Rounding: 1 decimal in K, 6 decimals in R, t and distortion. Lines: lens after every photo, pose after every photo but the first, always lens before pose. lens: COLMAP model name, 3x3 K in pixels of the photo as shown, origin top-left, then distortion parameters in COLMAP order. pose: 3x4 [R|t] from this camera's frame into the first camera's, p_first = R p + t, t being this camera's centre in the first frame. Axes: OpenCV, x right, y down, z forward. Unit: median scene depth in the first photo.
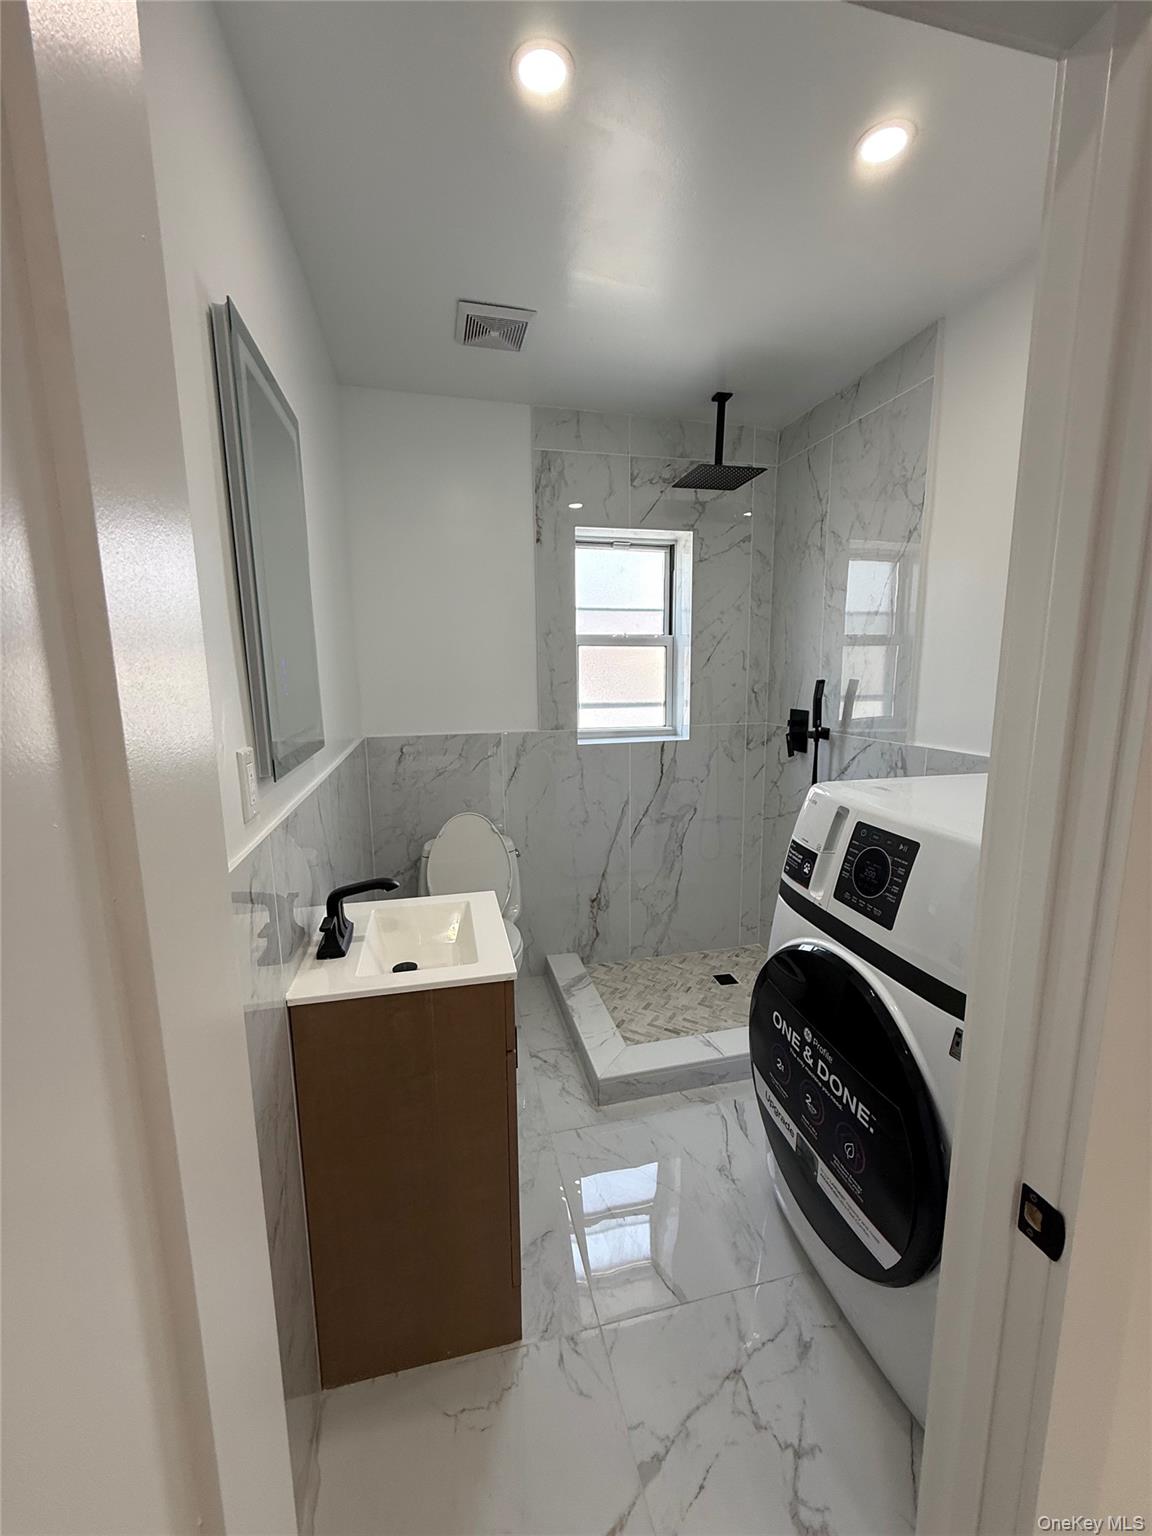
lens RADIAL K [[613.5, 0, 576.4], [0, 613.5, 769.5], [0, 0, 1]] dist [0.000119, 0.000267]
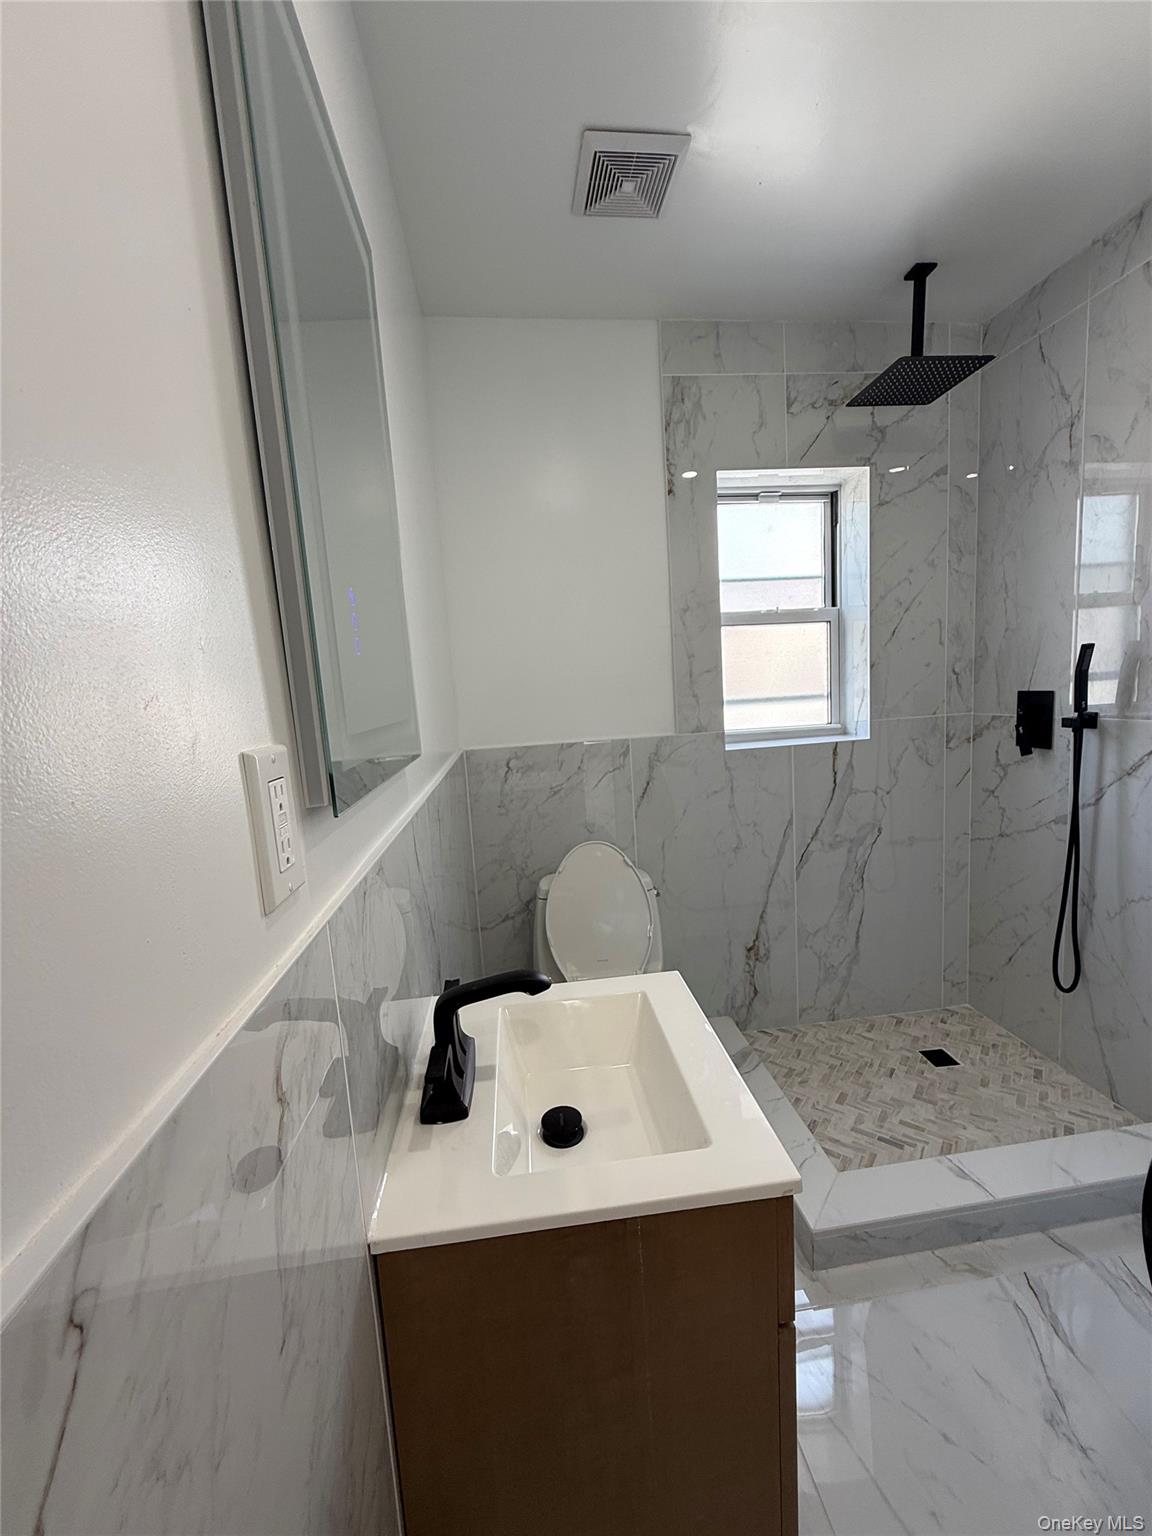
lens RADIAL K [[613.5, 0, 575.7], [0, 613.5, 770.4], [0, 0, 1]] dist [0.000119, 0.000267]
pose [[0.991216, -0.034013, -0.127801, -0.095282], [0.030740, 0.999149, -0.027492, 0.000856], [0.128627, 0.023321, 0.991419, 0.216348]]
